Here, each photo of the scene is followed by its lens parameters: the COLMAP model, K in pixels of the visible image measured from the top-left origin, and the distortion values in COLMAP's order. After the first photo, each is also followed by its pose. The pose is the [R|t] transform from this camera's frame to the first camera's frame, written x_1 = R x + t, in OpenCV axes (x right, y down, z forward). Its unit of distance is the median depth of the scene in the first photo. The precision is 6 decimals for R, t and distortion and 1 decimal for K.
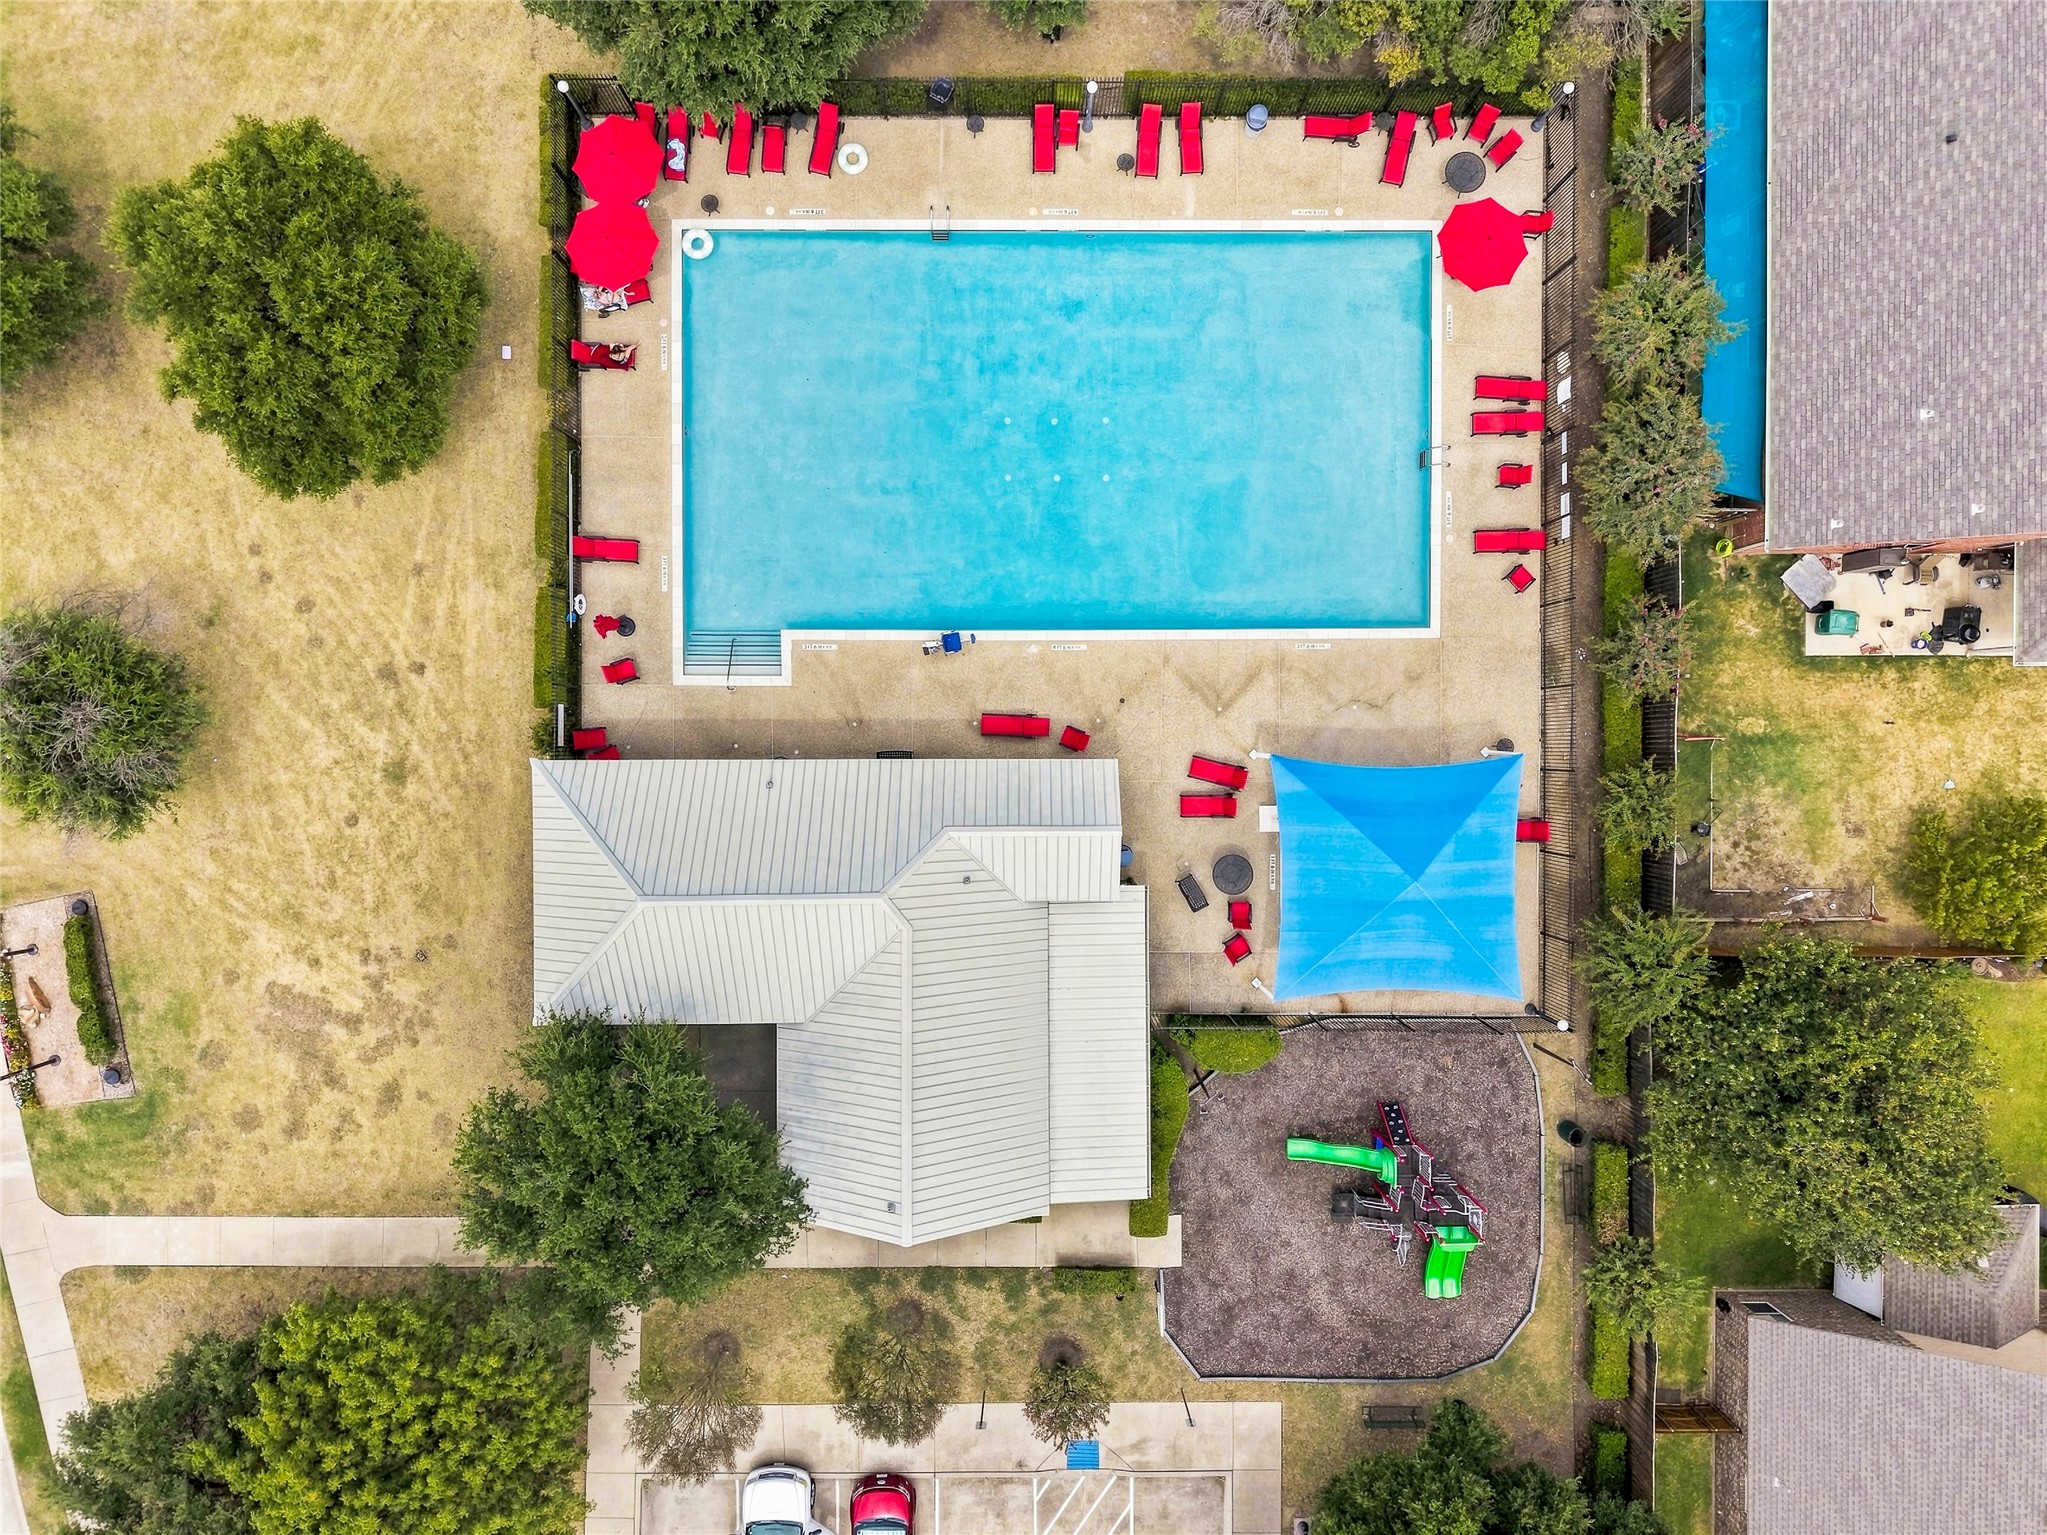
lens RADIAL K [[1421.8, 0, 1023.5], [0, 1421.8, 767.5], [0, 0, 1]] dist [-0.001327, -0.001342]
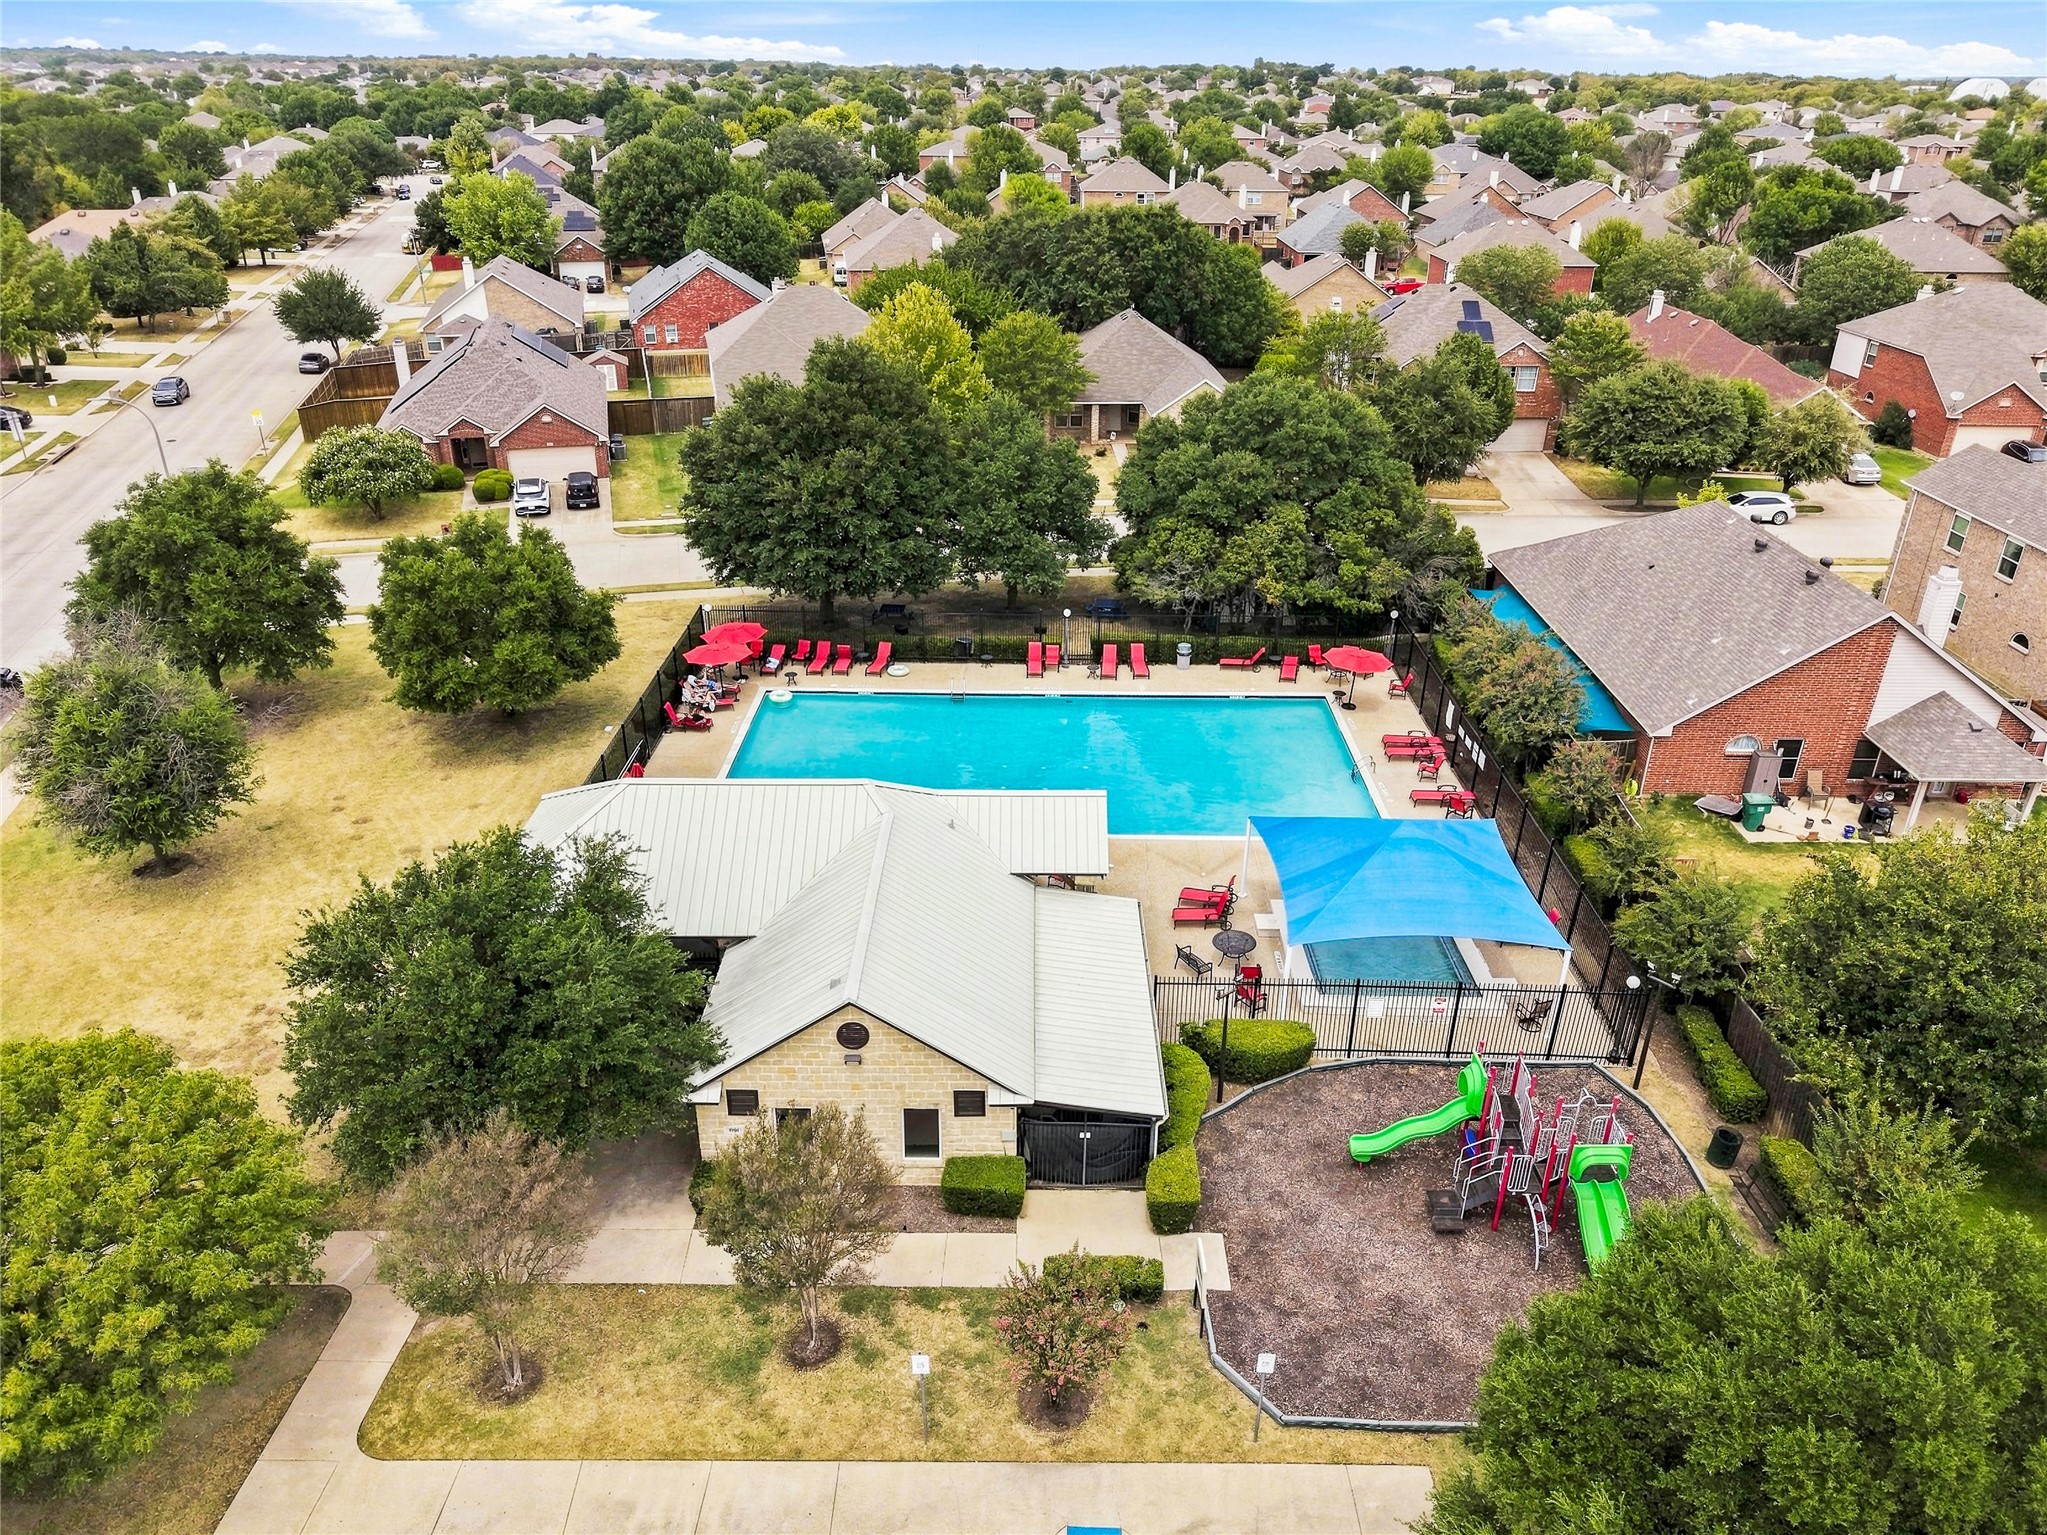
lens RADIAL K [[1421.8, 0, 1023.5], [0, 1421.8, 767.5], [0, 0, 1]] dist [-0.001327, -0.001342]
pose [[0.999917, 0.004681, -0.012007, 0.019368], [-0.012852, 0.431594, -0.901977, 0.855414], [0.000960, 0.902056, 0.431618, 0.484666]]
